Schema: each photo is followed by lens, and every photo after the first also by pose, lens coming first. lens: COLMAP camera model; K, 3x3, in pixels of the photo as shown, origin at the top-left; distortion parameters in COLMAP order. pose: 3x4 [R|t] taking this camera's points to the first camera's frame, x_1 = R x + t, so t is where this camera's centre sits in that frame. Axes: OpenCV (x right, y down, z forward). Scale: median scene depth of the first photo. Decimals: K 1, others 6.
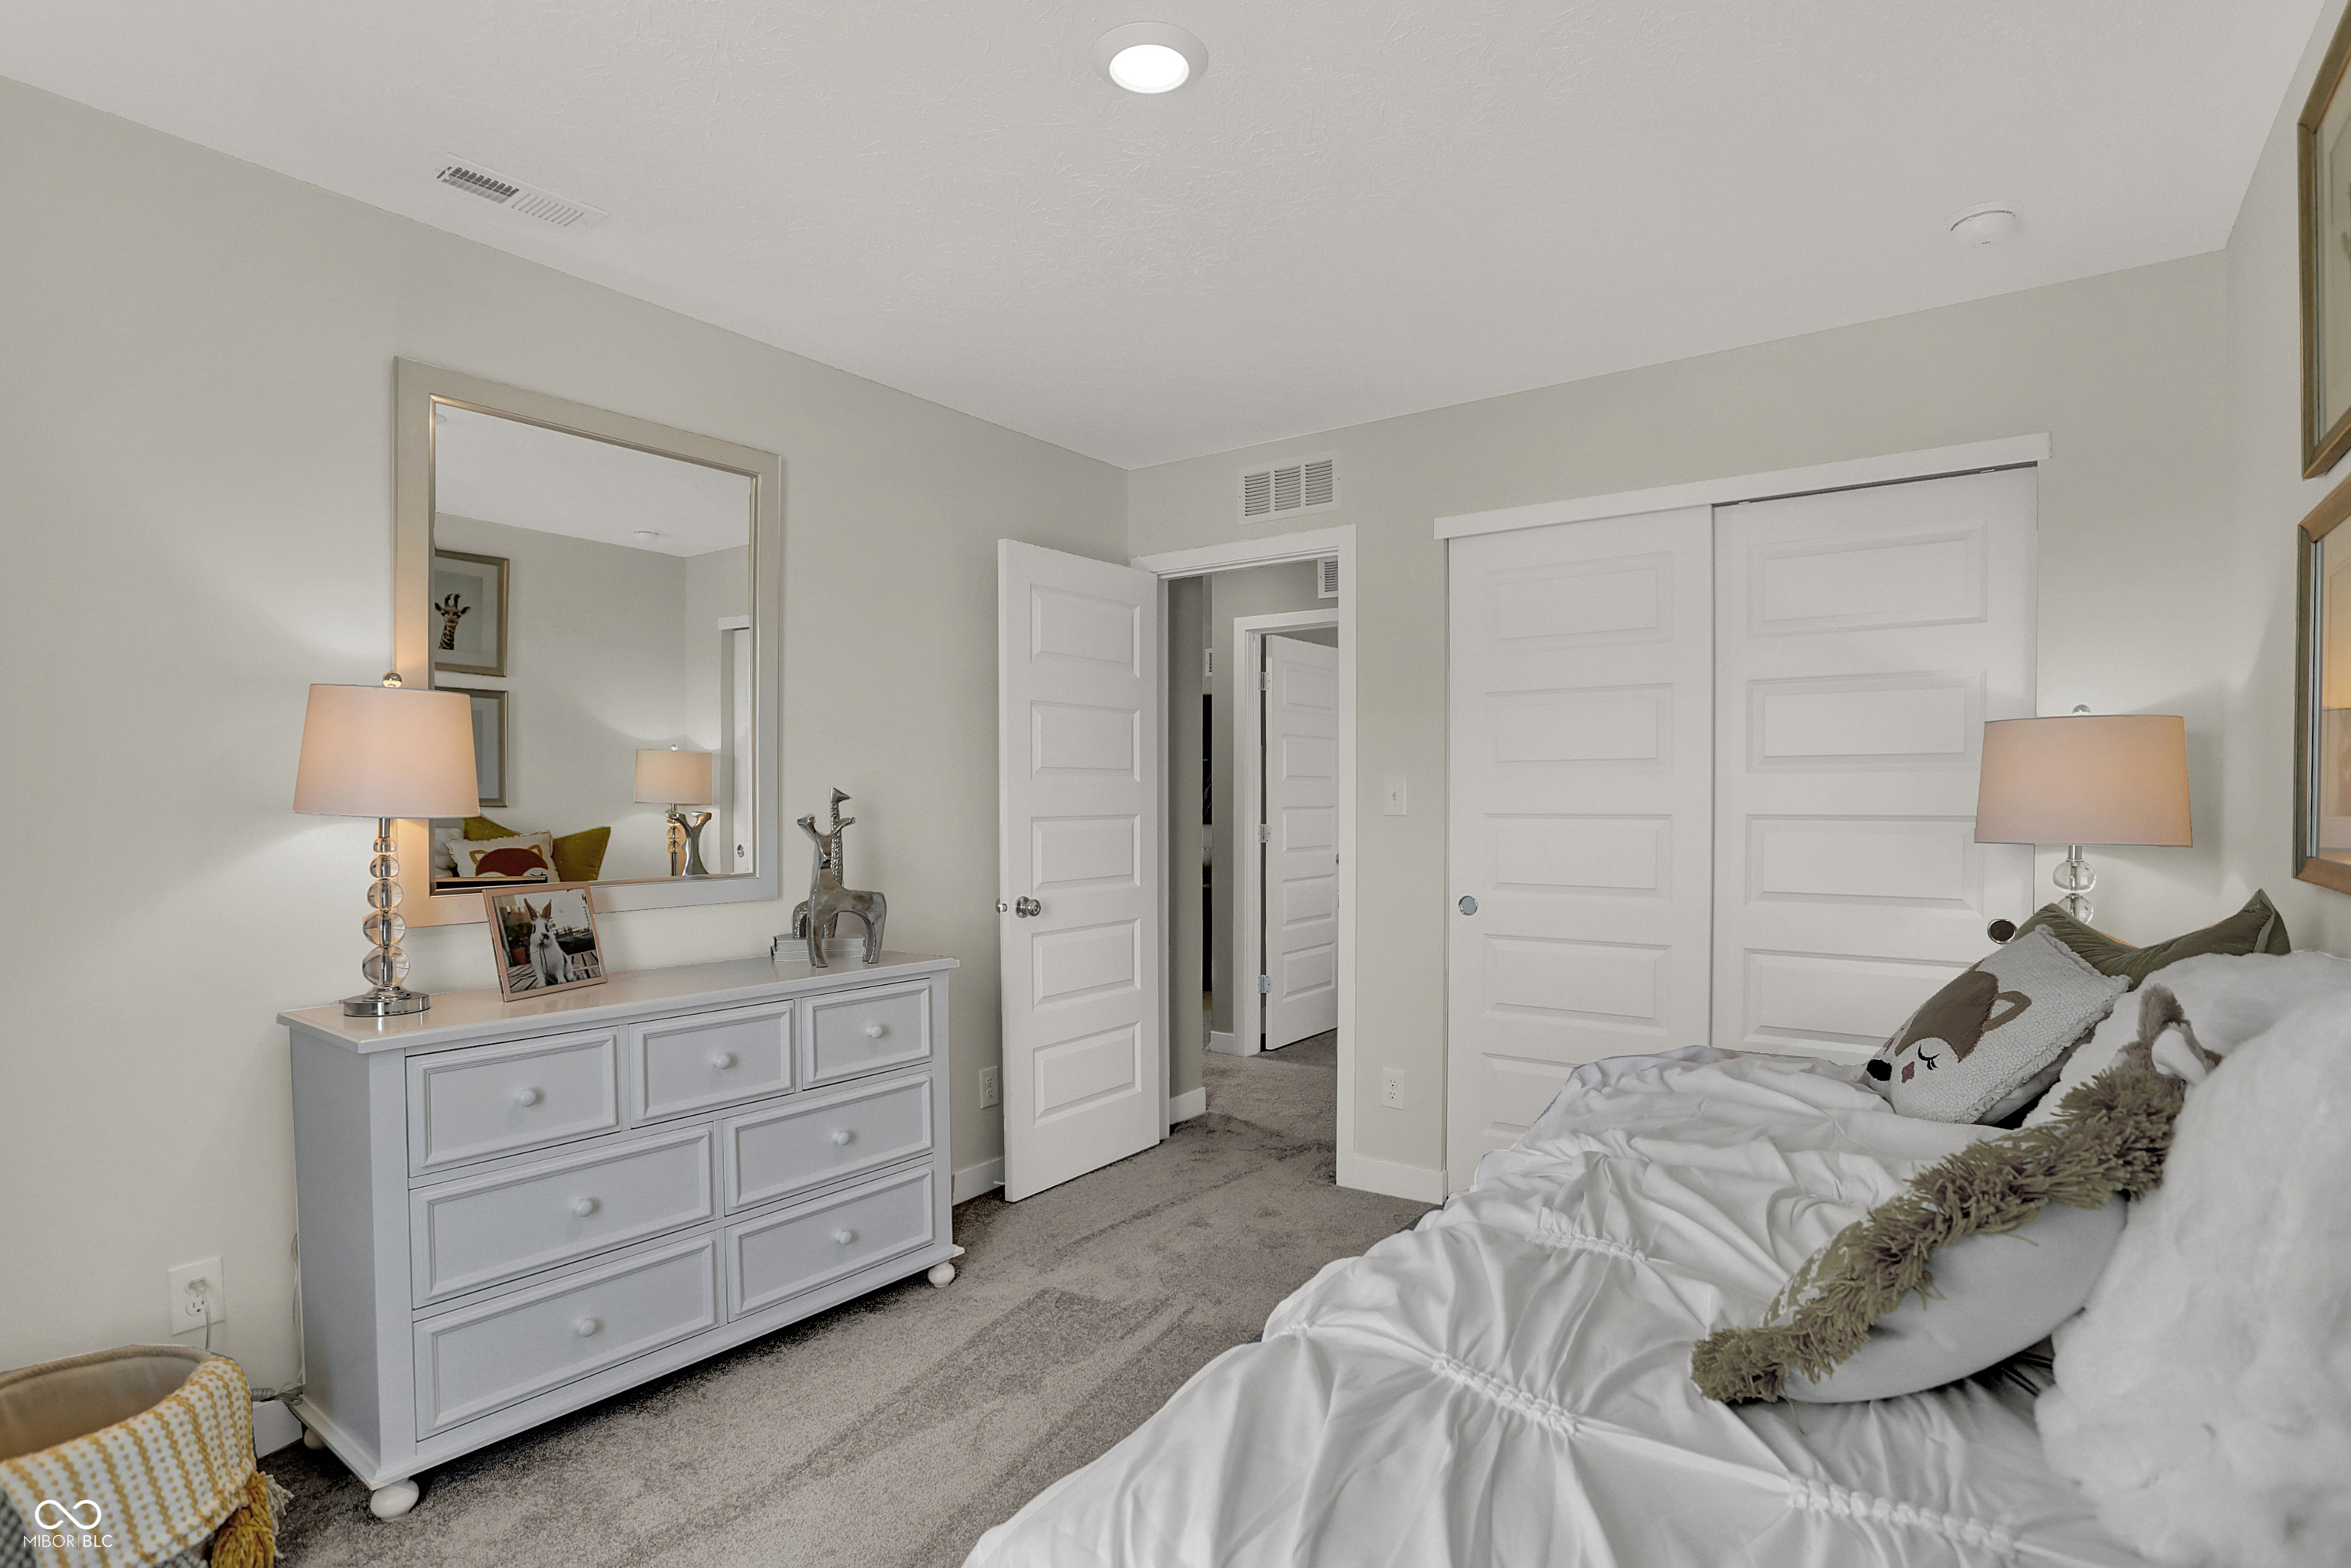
lens RADIAL K [[1175.6, 0, 1176.6], [0, 1175.6, 819.9], [0, 0, 1]] dist [-0.046989, 0.000052]
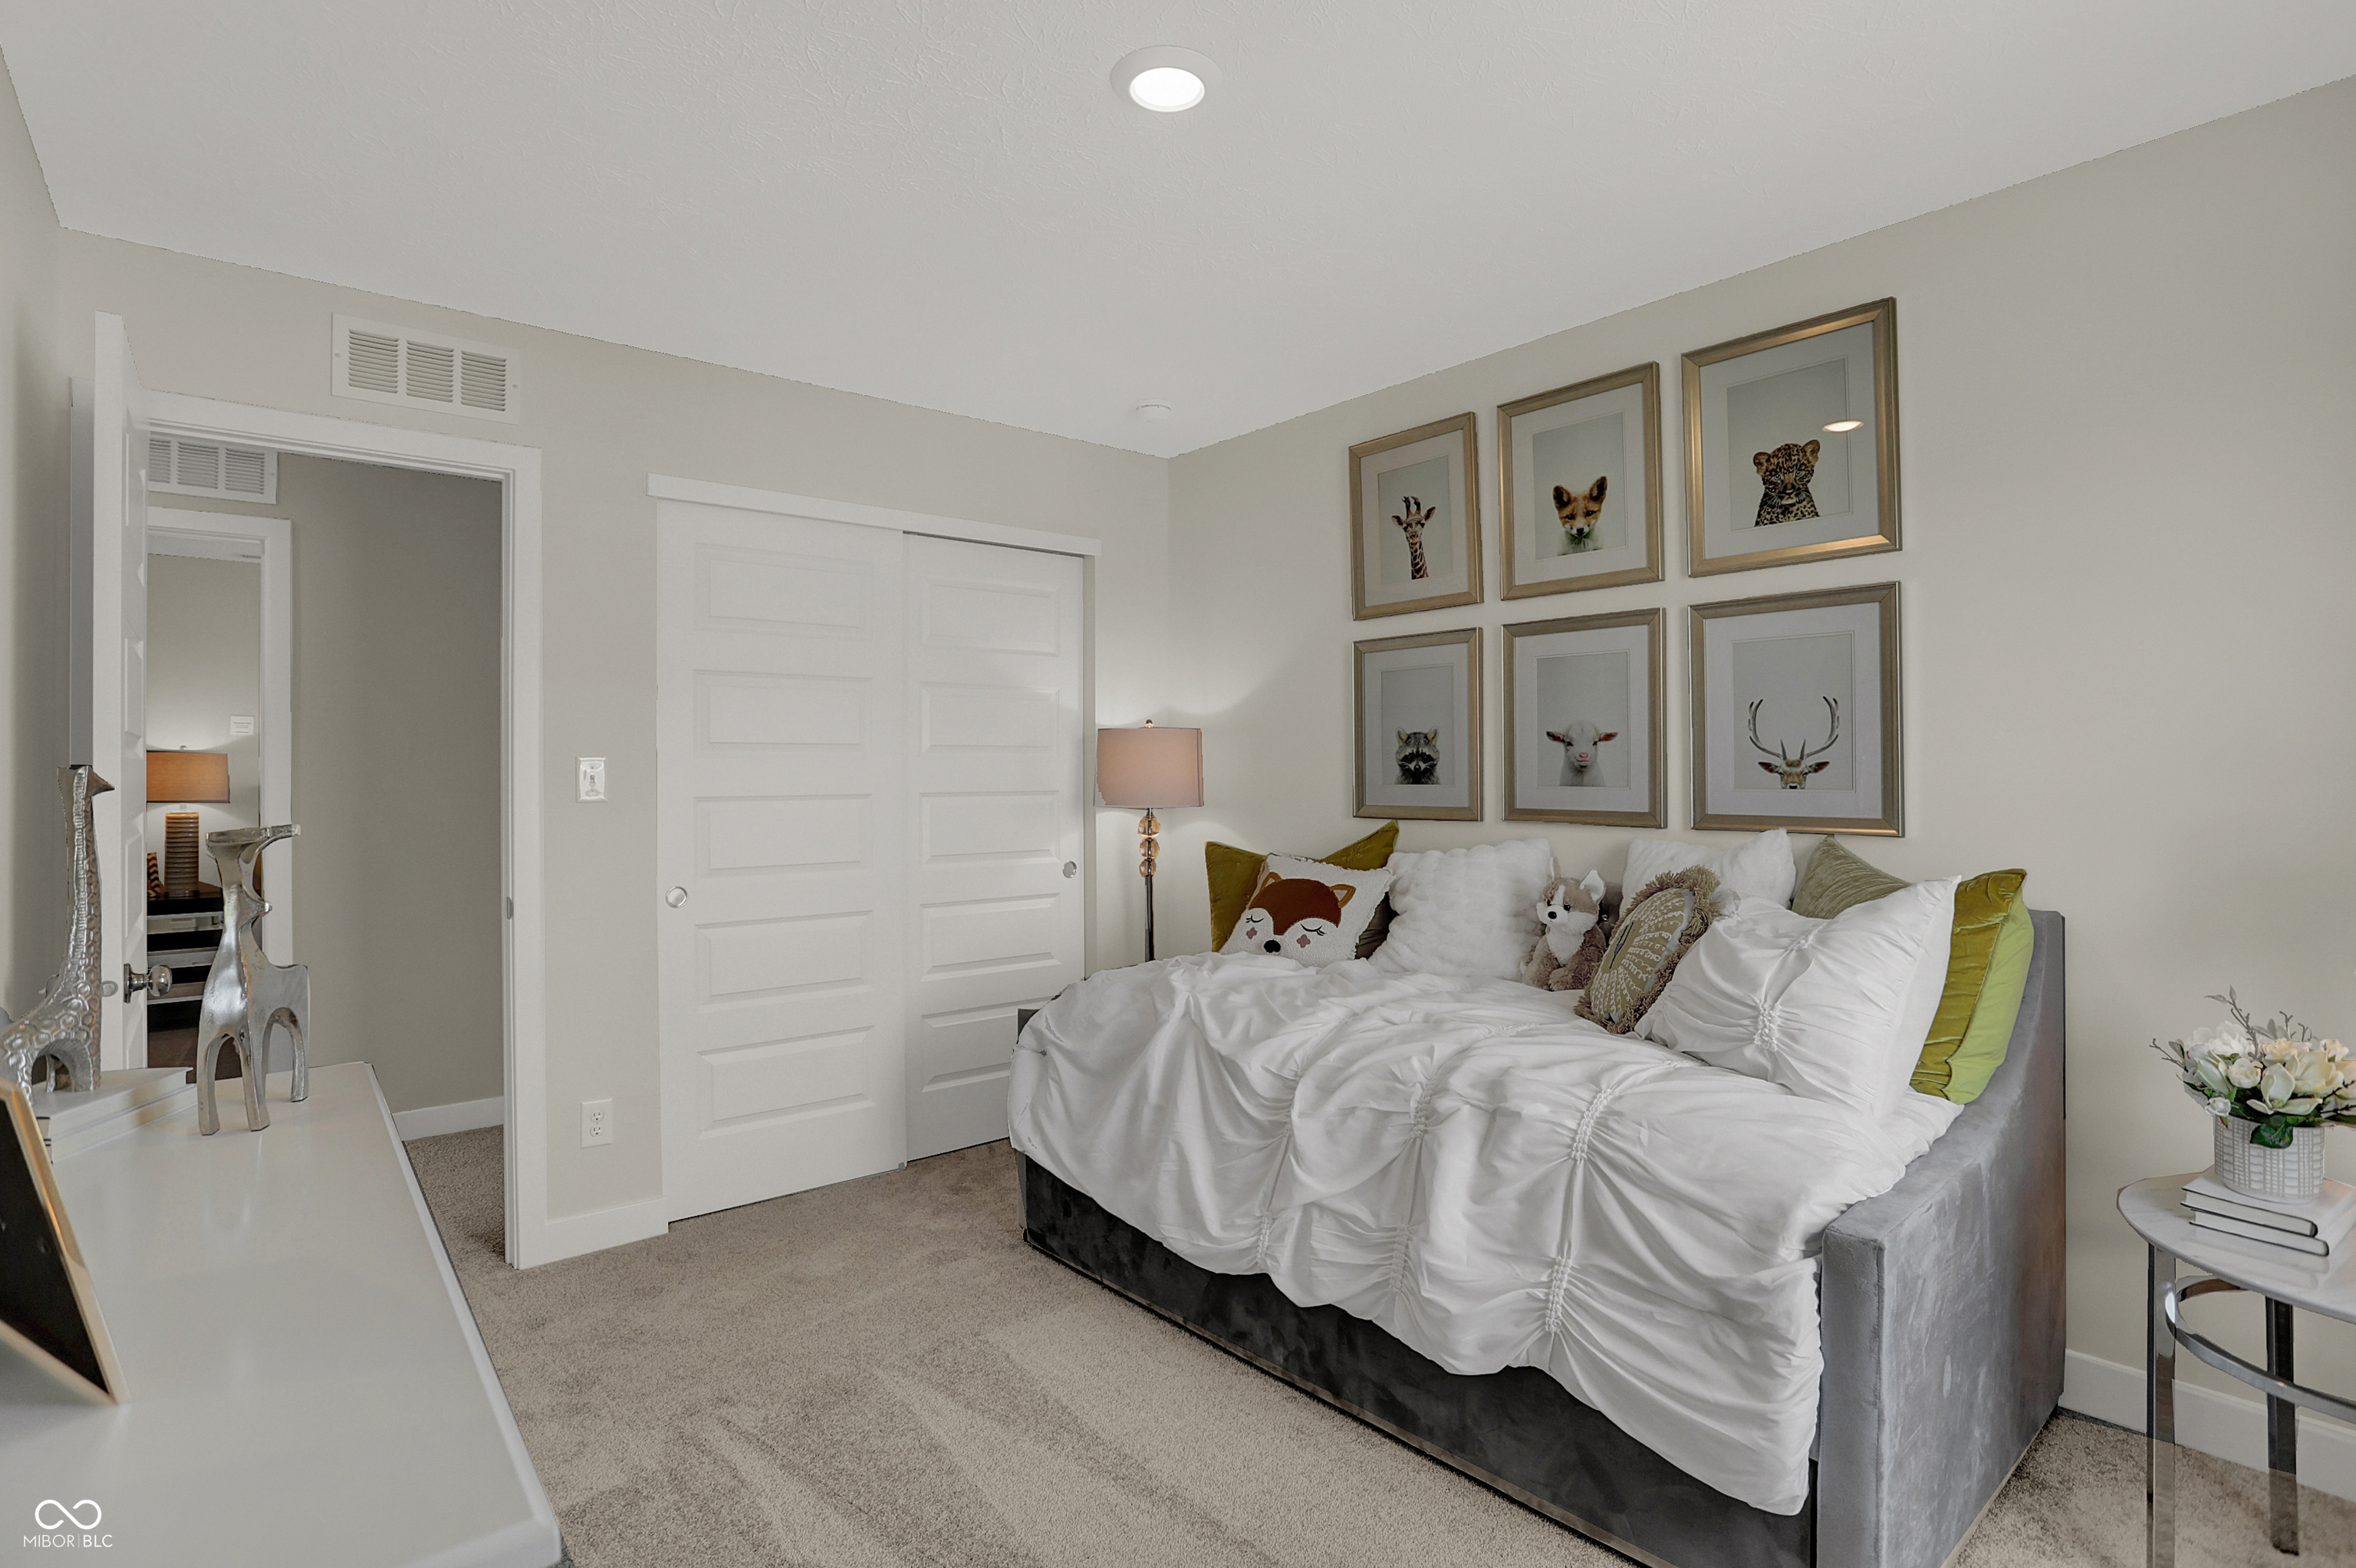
lens RADIAL K [[1150.8, 0, 1182.7], [0, 1150.8, 768.4], [0, 0, 1]] dist [-0.022098, 0.000166]
pose [[0.225806, 0.002287, 0.974170, -0.549169], [0.023120, 0.999703, -0.007706, -0.013256], [-0.973898, 0.024263, 0.225686, 0.405155]]
